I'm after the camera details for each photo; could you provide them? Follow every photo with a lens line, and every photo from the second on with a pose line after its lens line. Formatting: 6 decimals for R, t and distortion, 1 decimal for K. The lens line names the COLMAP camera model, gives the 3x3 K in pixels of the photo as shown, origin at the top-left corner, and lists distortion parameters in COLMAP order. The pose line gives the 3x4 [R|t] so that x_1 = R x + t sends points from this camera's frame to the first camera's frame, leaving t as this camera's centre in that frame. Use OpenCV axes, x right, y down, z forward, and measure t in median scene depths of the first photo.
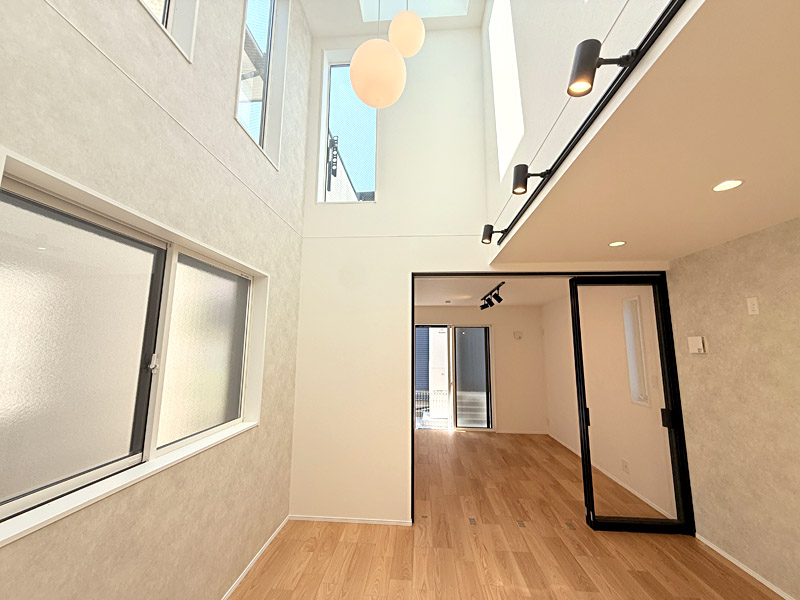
lens RADIAL K [[321.3, 0, 400.4], [0, 321.3, 299.1], [0, 0, 1]] dist [0.001480, 0.000067]
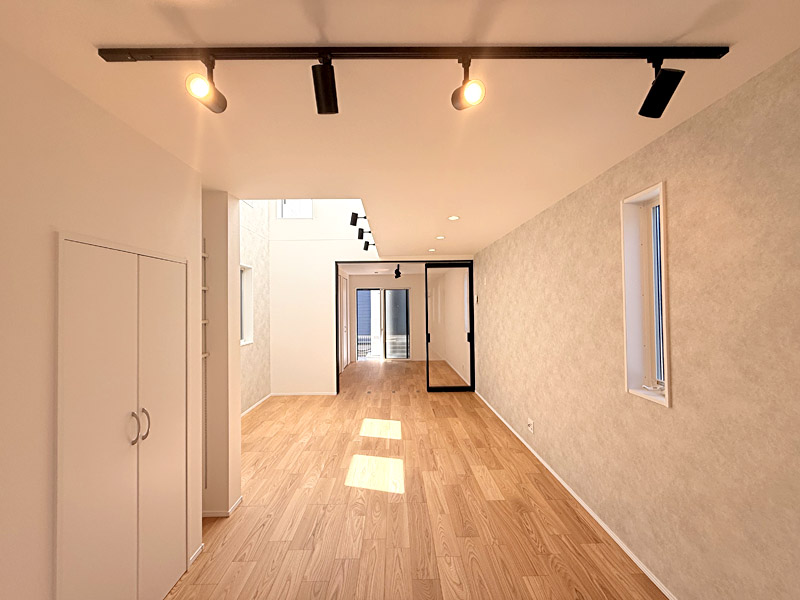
lens RADIAL K [[321.3, 0, 398.2], [0, 321.3, 301.4], [0, 0, 1]] dist [0.001480, 0.000067]
pose [[0.996896, -0.017991, 0.076643, 0.255849], [0.007736, 0.991212, 0.132057, -0.100229], [-0.078346, -0.131055, 0.988275, -0.831060]]
